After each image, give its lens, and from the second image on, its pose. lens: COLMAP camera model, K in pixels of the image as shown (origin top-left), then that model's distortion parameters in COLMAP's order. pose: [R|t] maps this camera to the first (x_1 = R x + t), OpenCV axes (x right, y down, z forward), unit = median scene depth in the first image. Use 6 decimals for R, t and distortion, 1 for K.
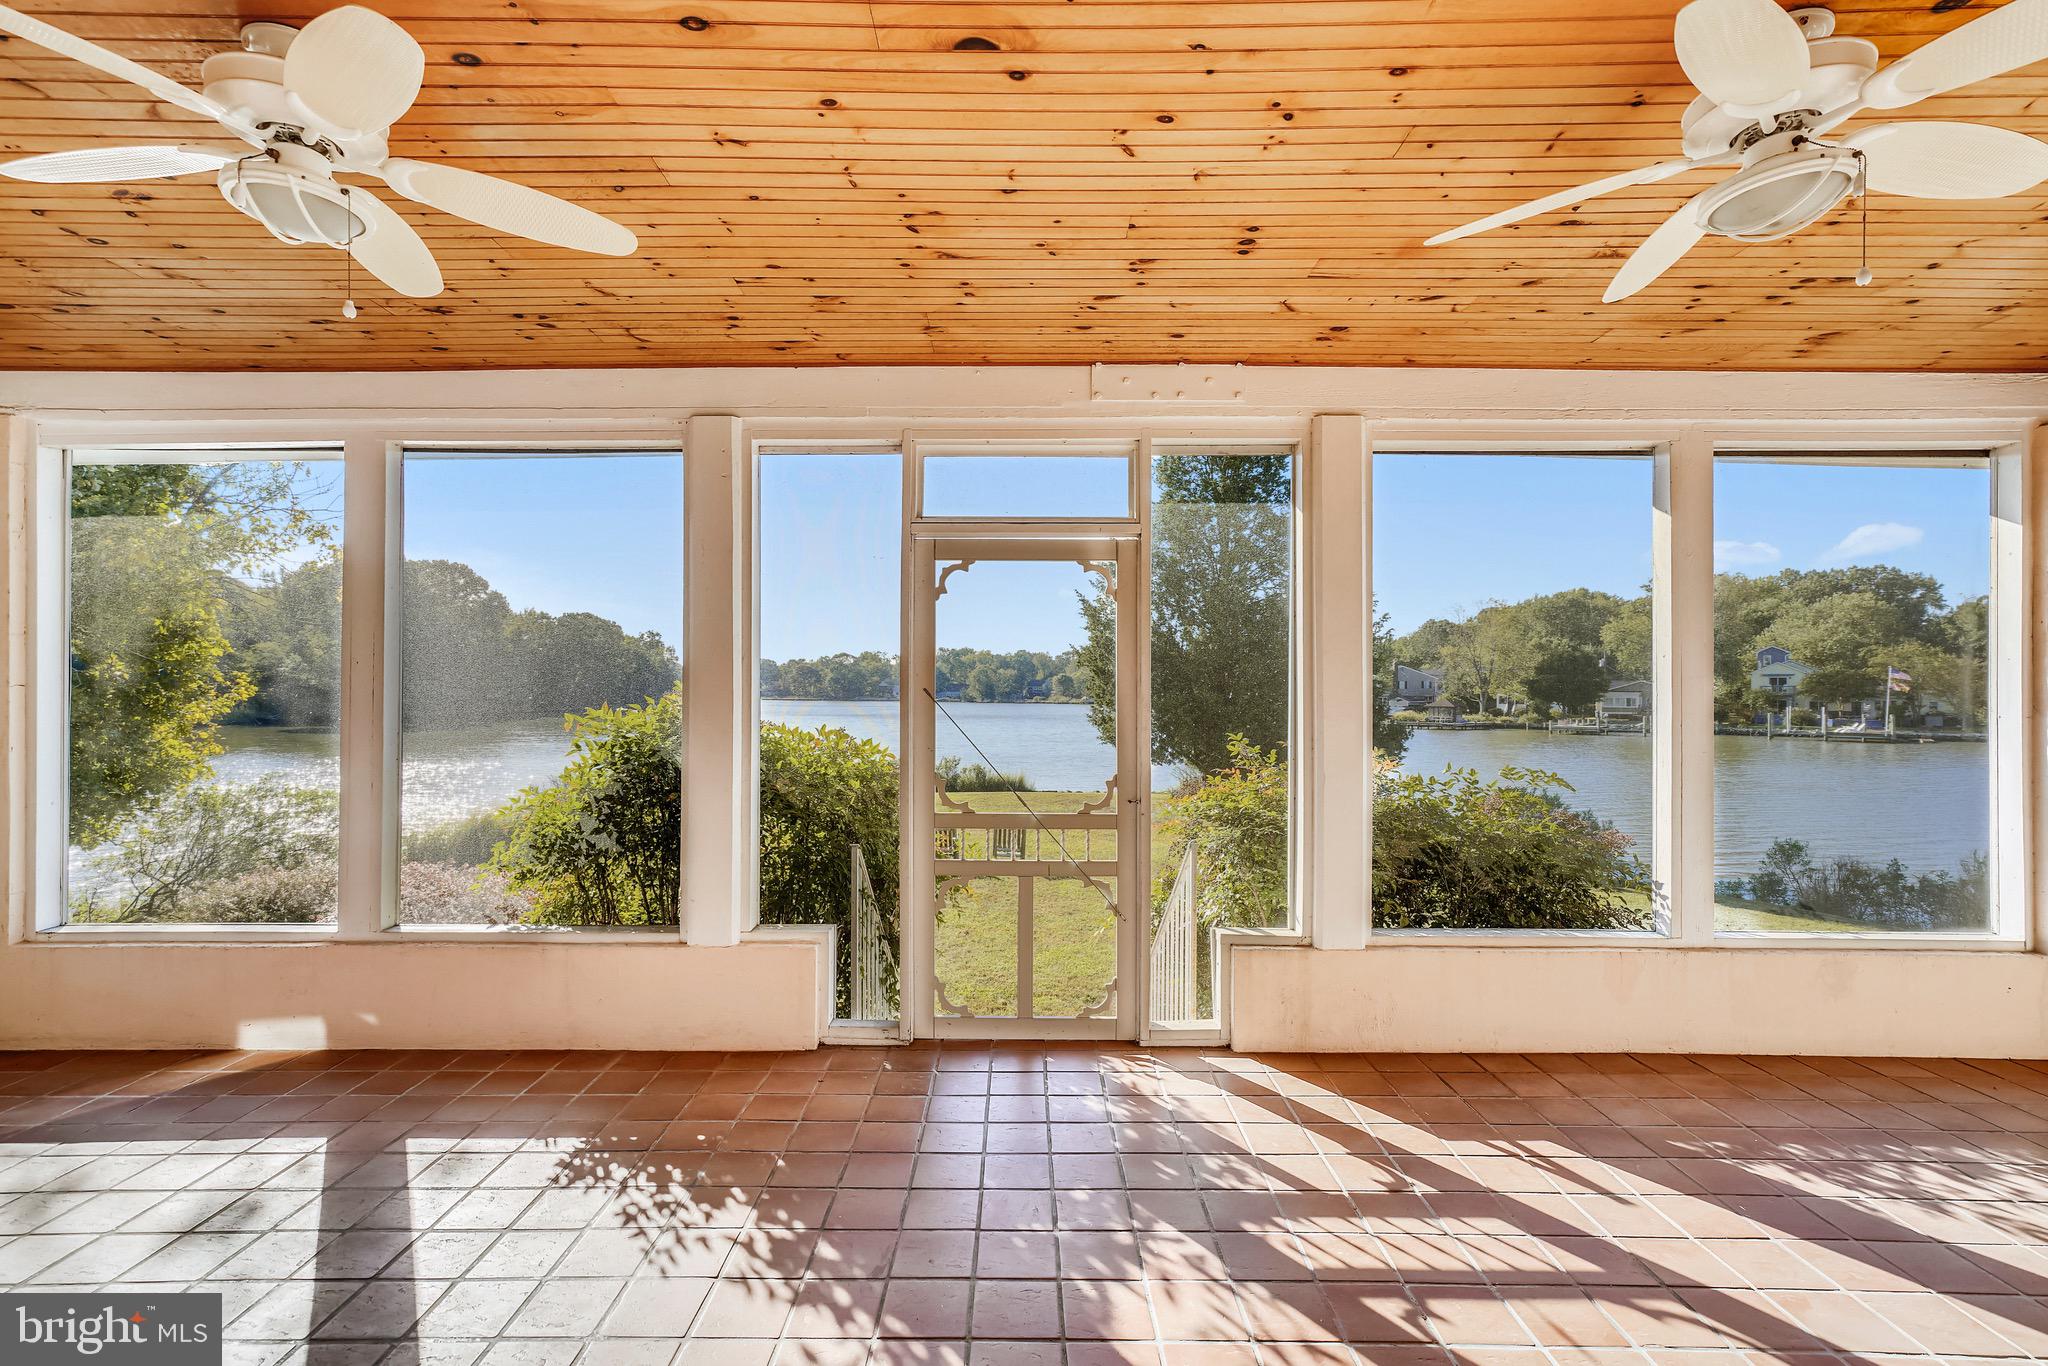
lens RADIAL K [[940.2, 0, 1025.3], [0, 940.2, 696.9], [0, 0, 1]] dist [-0.002067, 0.001723]
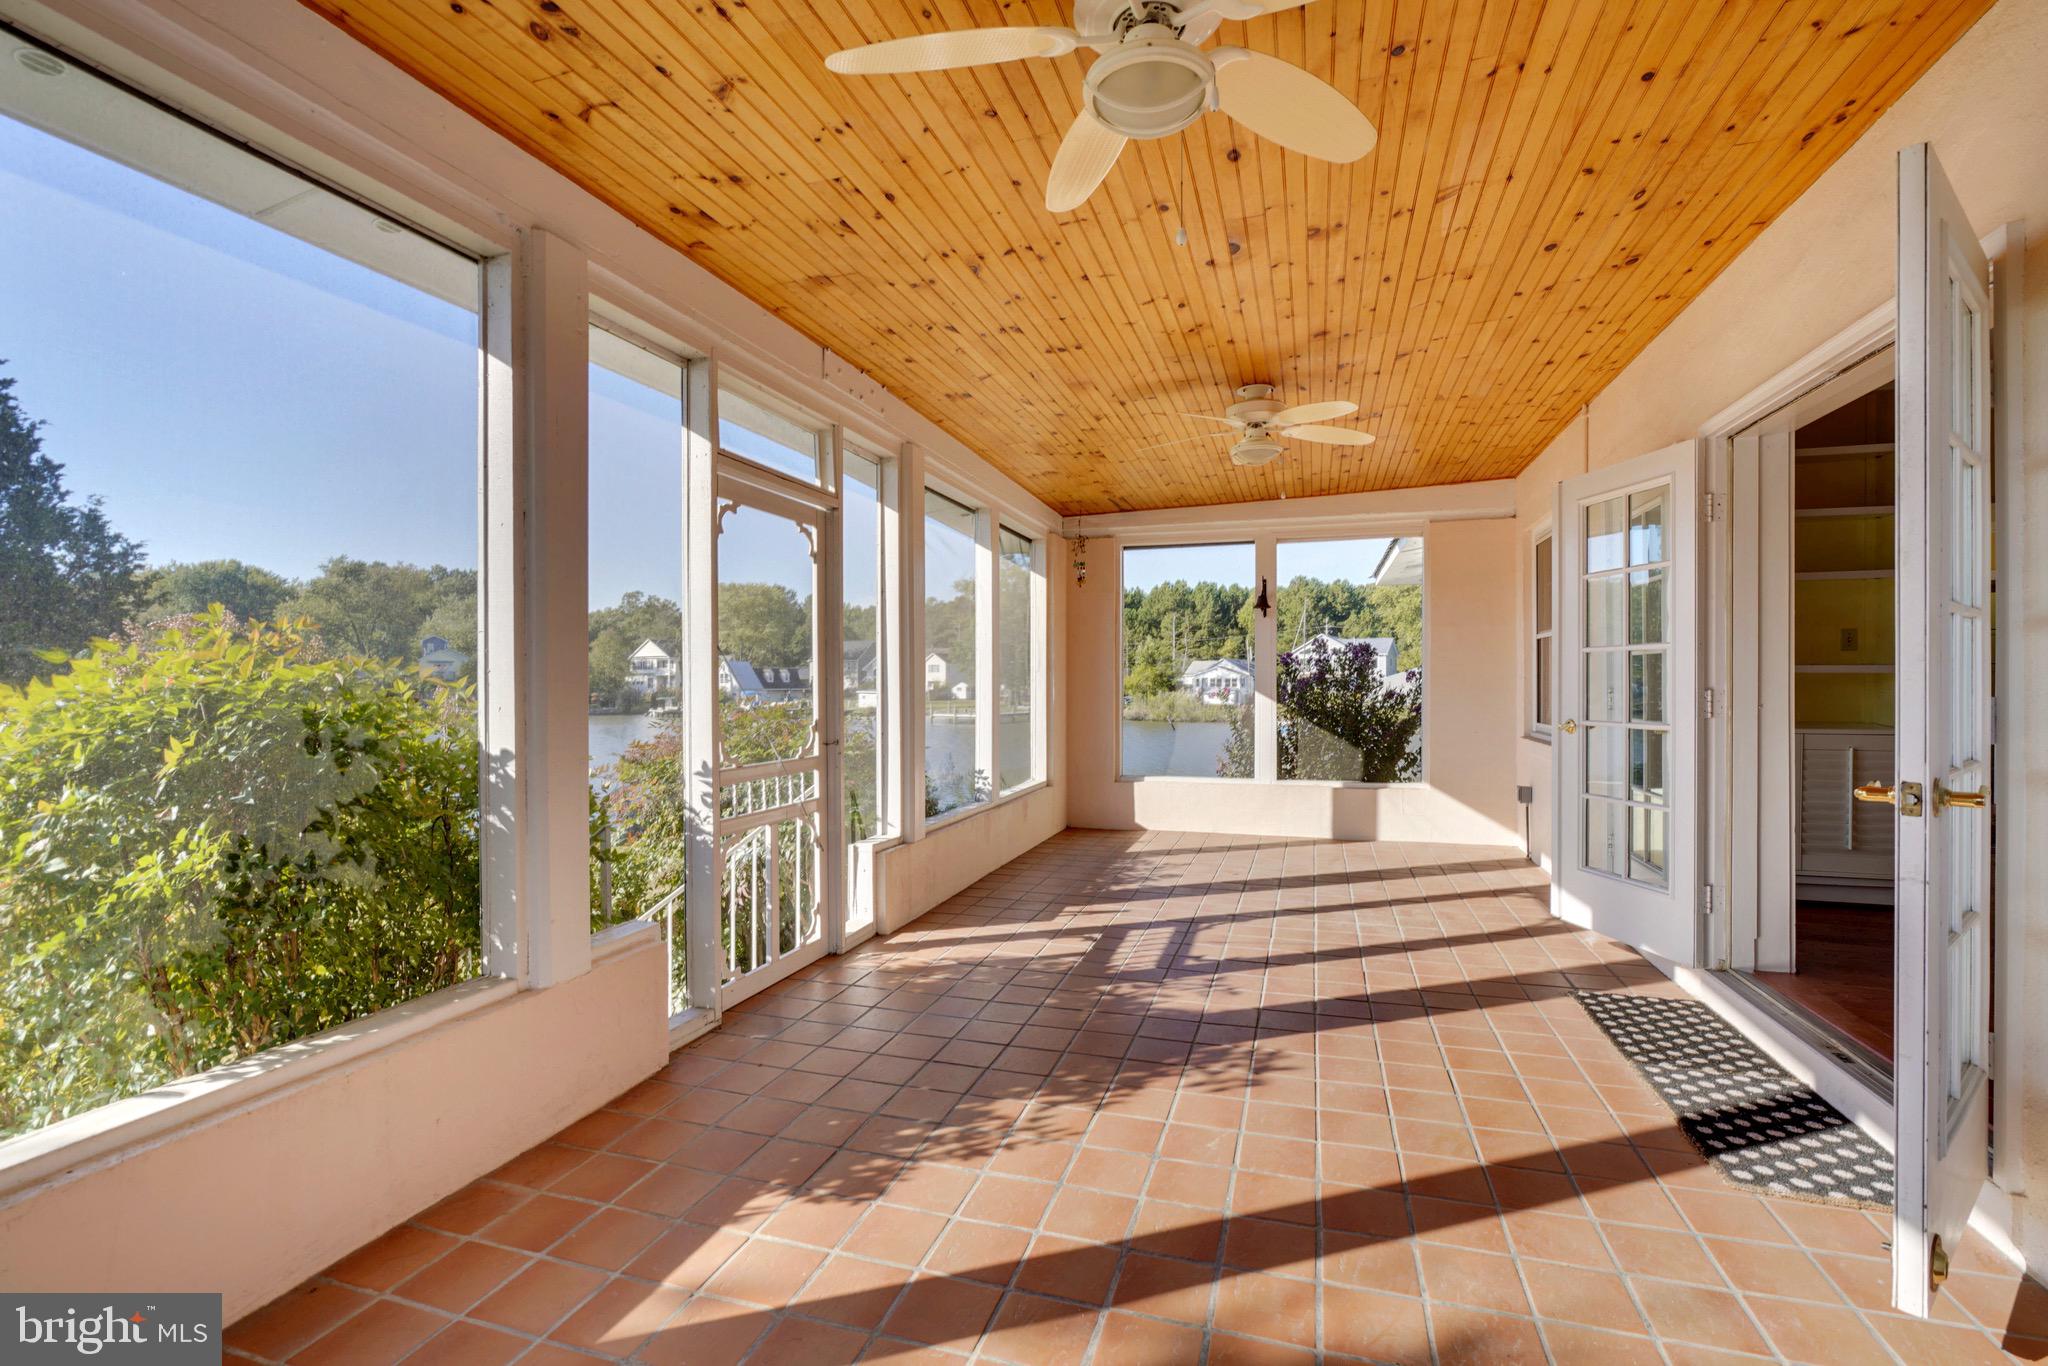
lens RADIAL K [[940.2, 0, 1038.1], [0, 940.2, 689.6], [0, 0, 1]] dist [-0.002067, 0.001723]
pose [[0.280617, -0.013362, 0.959727, -1.180898], [0.008546, 0.999898, 0.011423, 0.049195], [-0.959782, 0.004996, 0.280703, 0.577918]]
